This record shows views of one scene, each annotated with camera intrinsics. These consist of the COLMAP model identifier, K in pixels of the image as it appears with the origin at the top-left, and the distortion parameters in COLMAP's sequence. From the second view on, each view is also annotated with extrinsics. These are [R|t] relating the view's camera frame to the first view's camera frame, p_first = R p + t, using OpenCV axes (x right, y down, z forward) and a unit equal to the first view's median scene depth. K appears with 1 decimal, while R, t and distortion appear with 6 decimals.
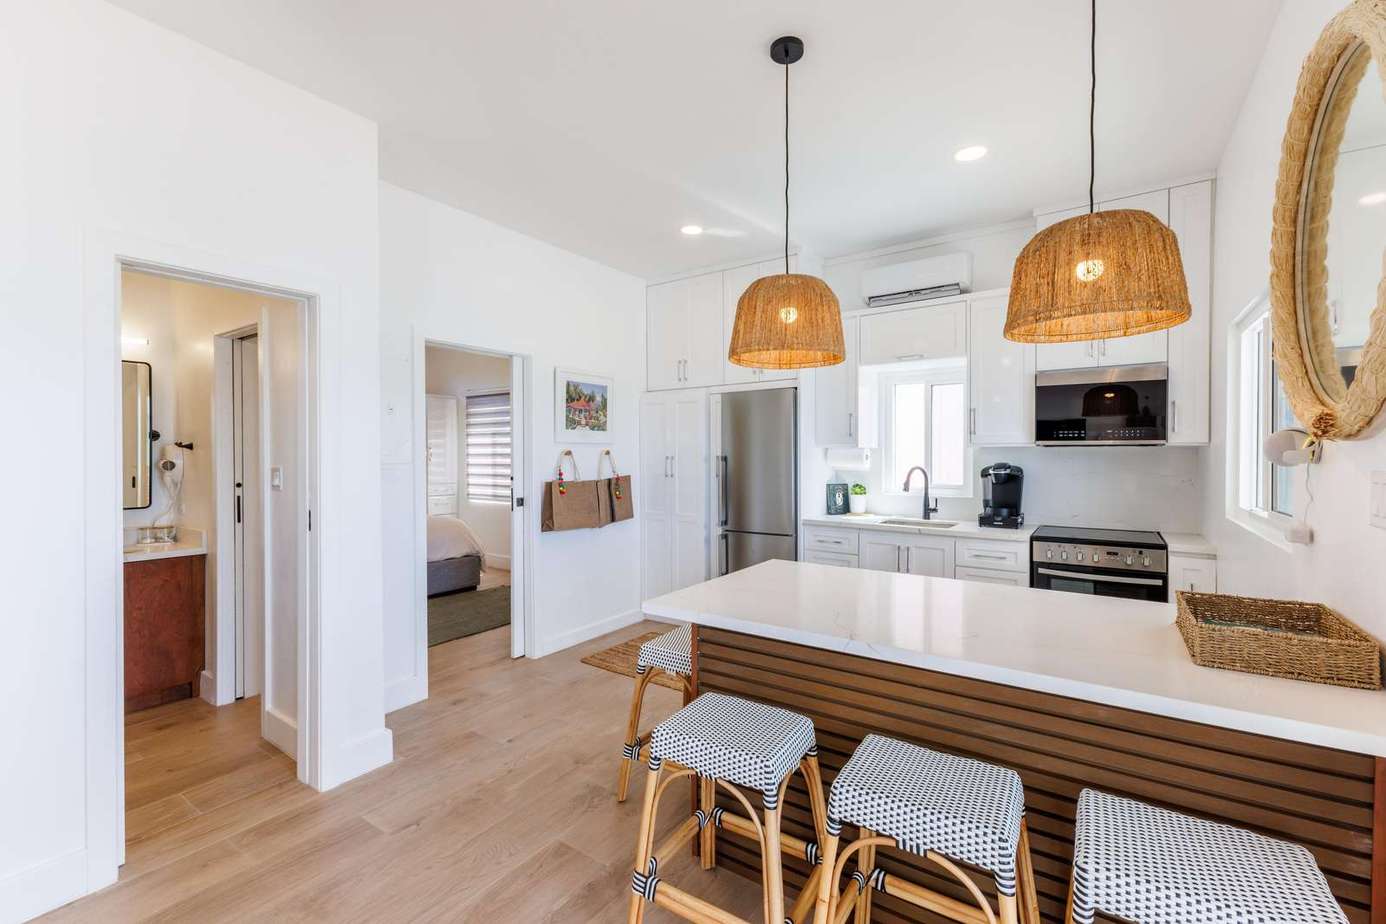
lens RADIAL K [[595.1, 0, 703.7], [0, 595.1, 459.9], [0, 0, 1]] dist [0.006822, -0.003358]
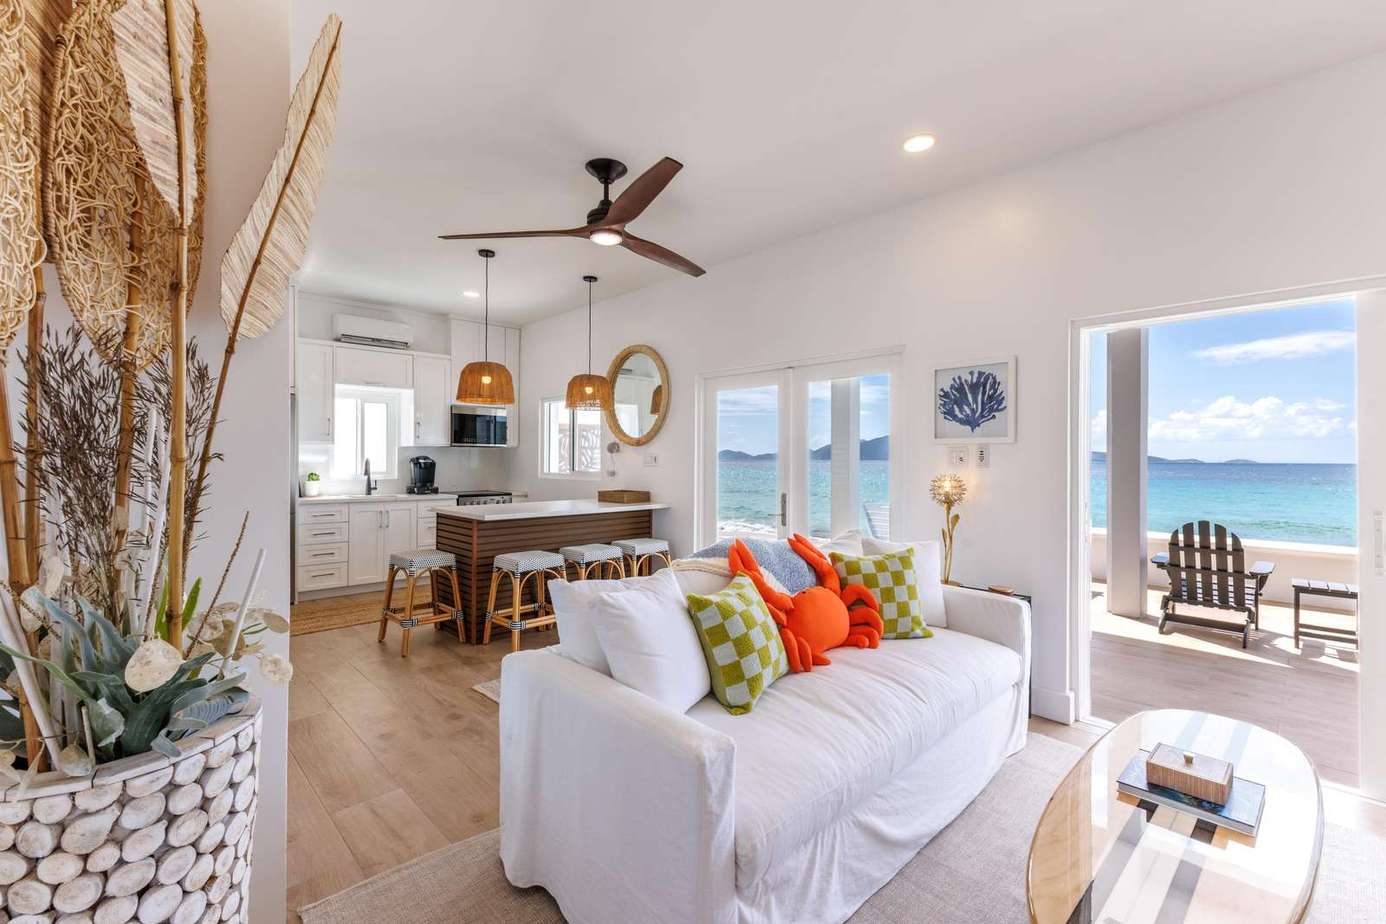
lens RADIAL K [[595.1, 0, 695.3], [0, 595.1, 459.7], [0, 0, 1]] dist [0.006822, -0.003358]
pose [[0.202674, 0.000303, 0.979246, -0.979177], [0.006868, 0.999975, -0.001731, 0.023652], [-0.979222, 0.007076, 0.202667, -0.077479]]
